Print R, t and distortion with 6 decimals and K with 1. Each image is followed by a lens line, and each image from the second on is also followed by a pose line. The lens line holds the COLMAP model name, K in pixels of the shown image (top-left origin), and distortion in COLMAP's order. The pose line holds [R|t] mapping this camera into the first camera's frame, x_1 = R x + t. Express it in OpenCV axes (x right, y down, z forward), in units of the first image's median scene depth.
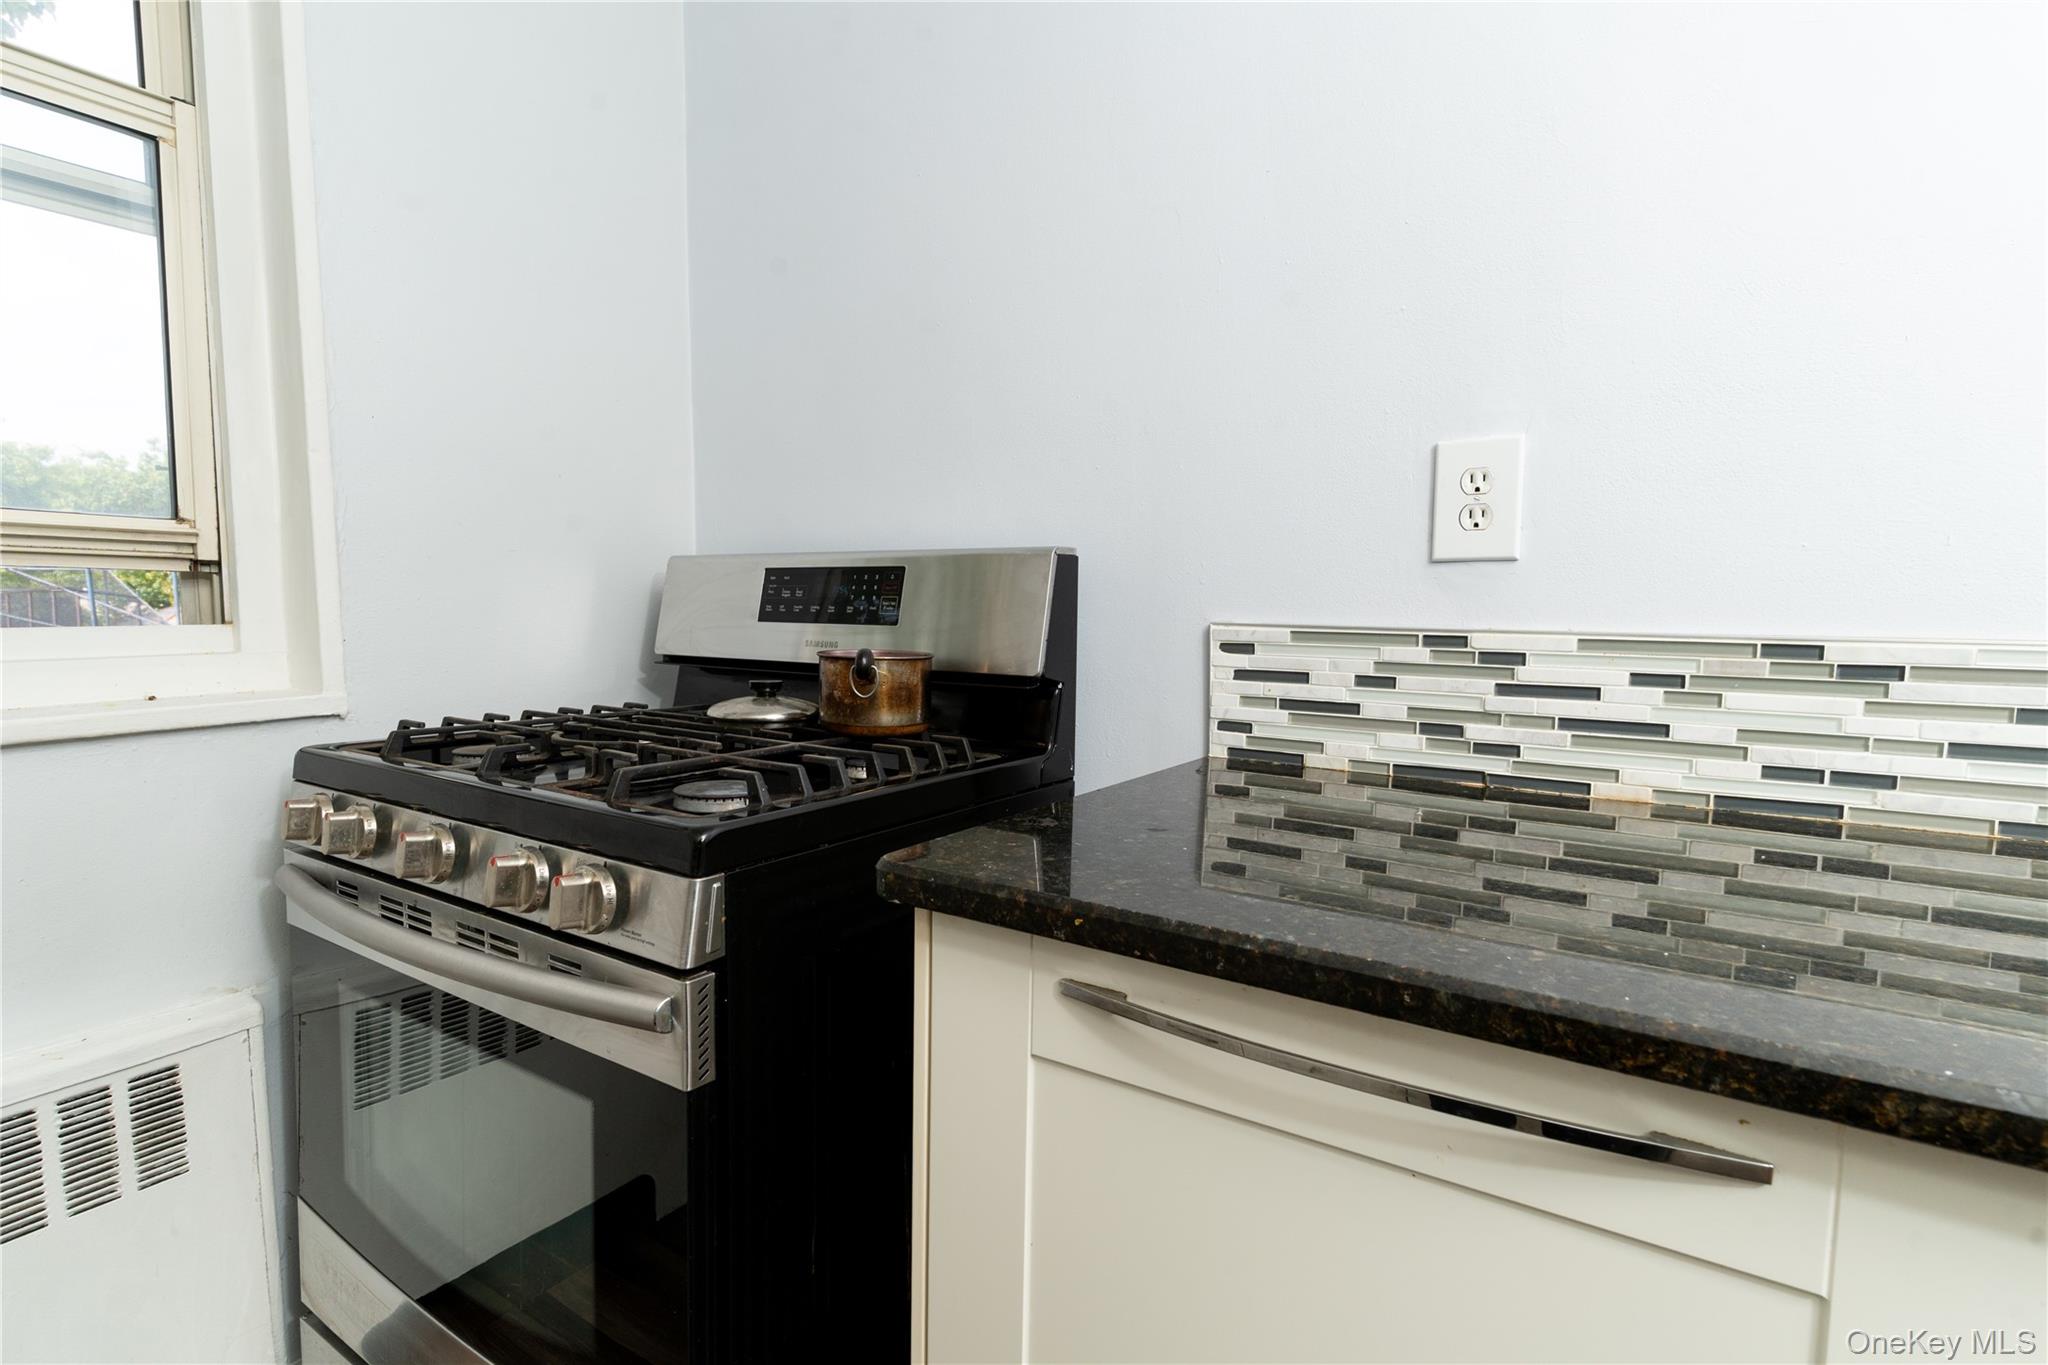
lens RADIAL K [[979.9, 0, 1008.9], [0, 979.9, 688.6], [0, 0, 1]] dist [0.003220, 0.000463]
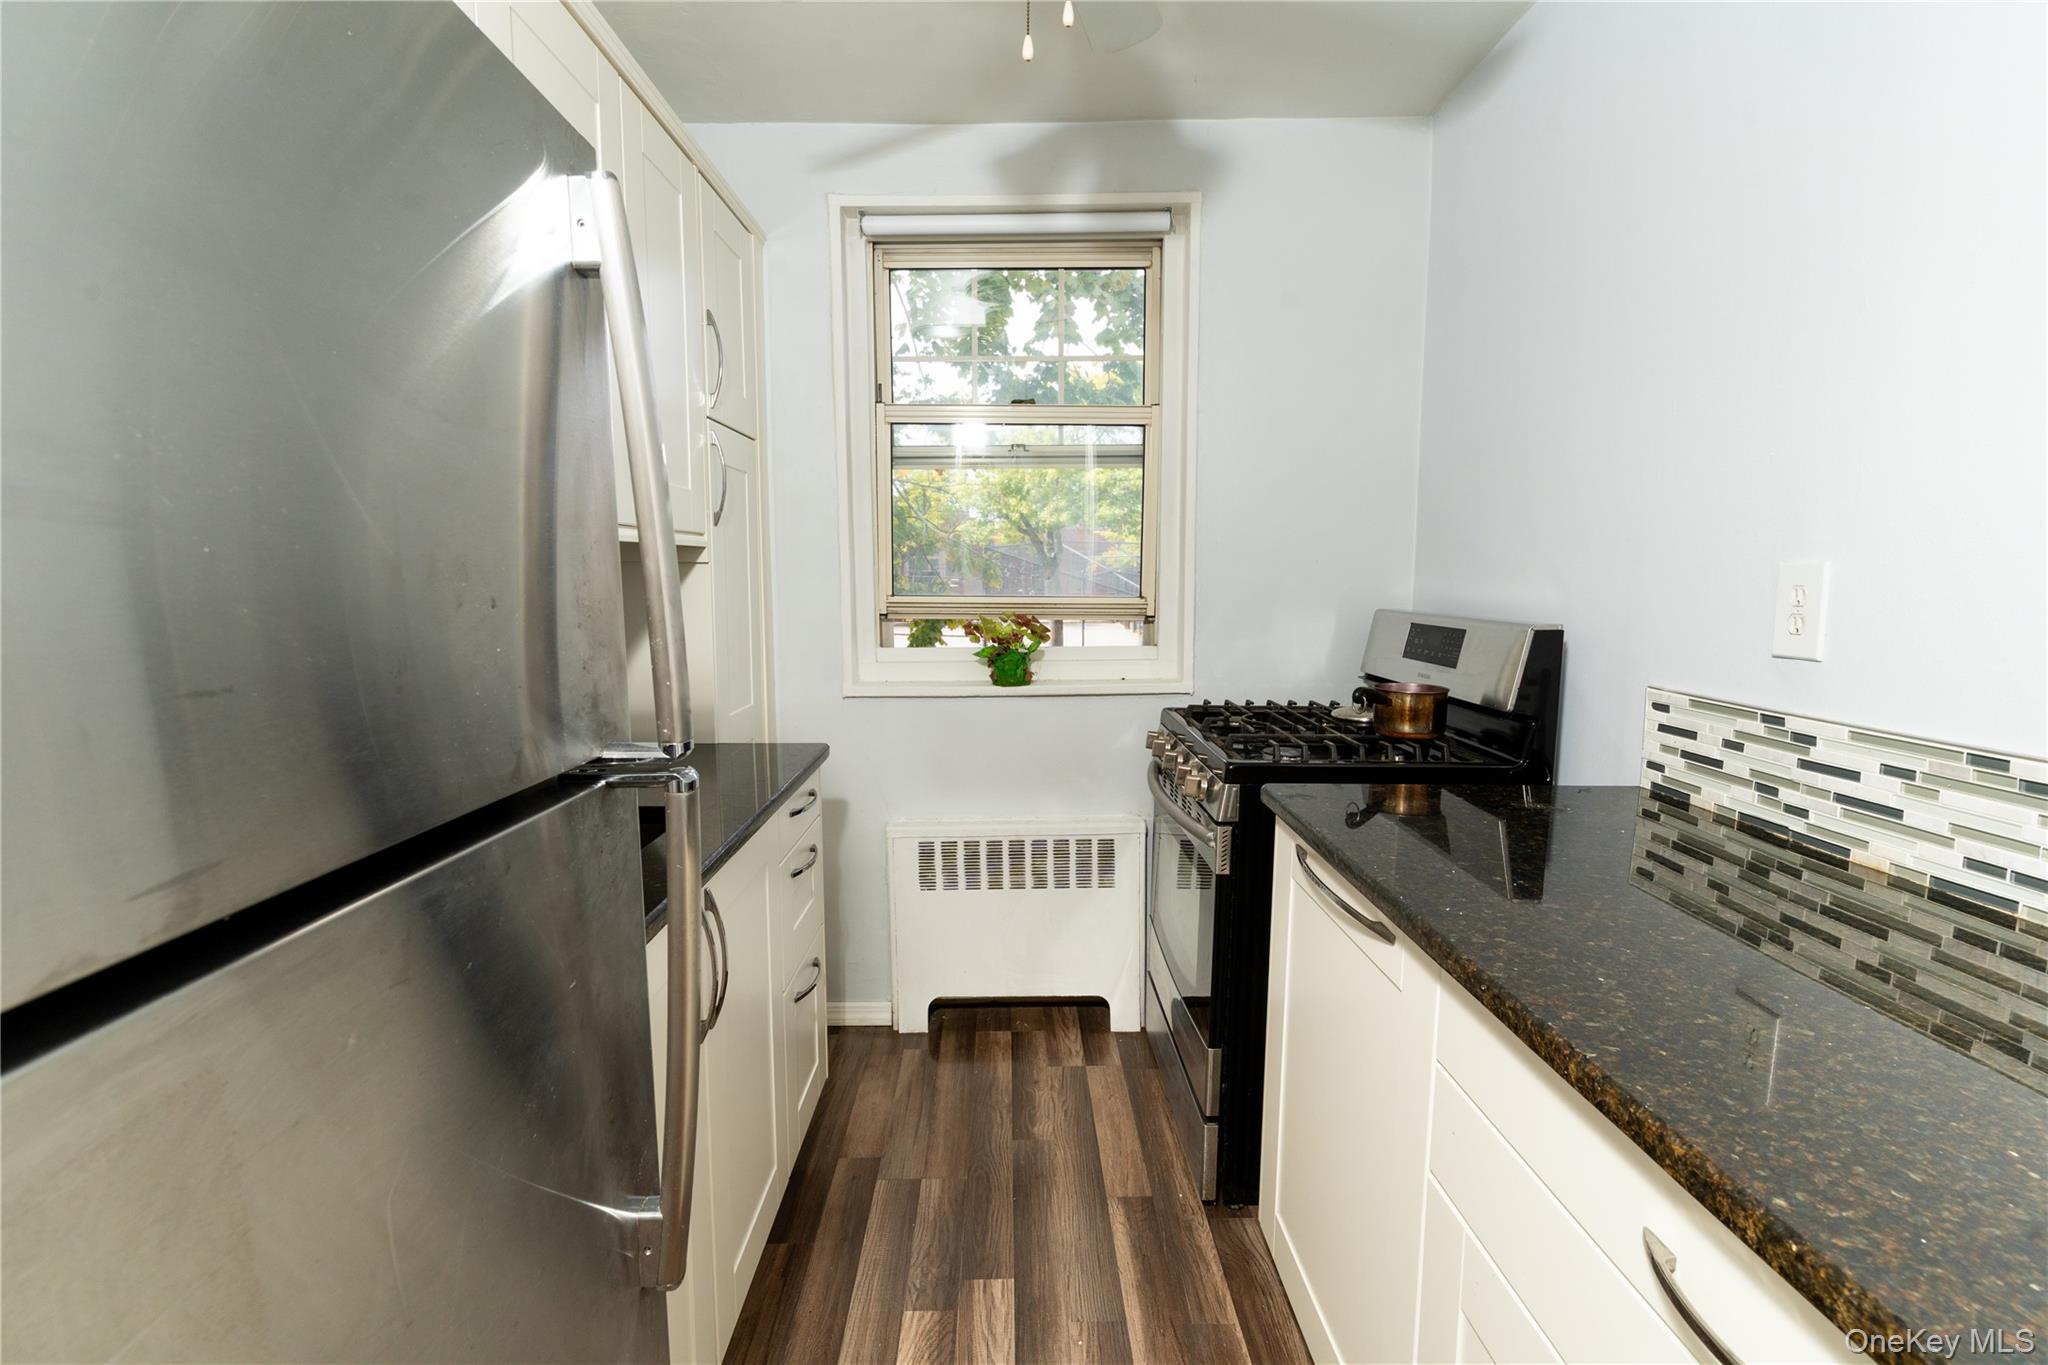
lens RADIAL K [[979.9, 0, 1008.9], [0, 979.9, 688.6], [0, 0, 1]] dist [0.003220, 0.000463]
pose [[0.551664, 0.088973, -0.829307, 0.966231], [-0.067789, 0.995788, 0.061740, -0.102044], [0.831307, 0.022158, 0.555372, -0.527549]]
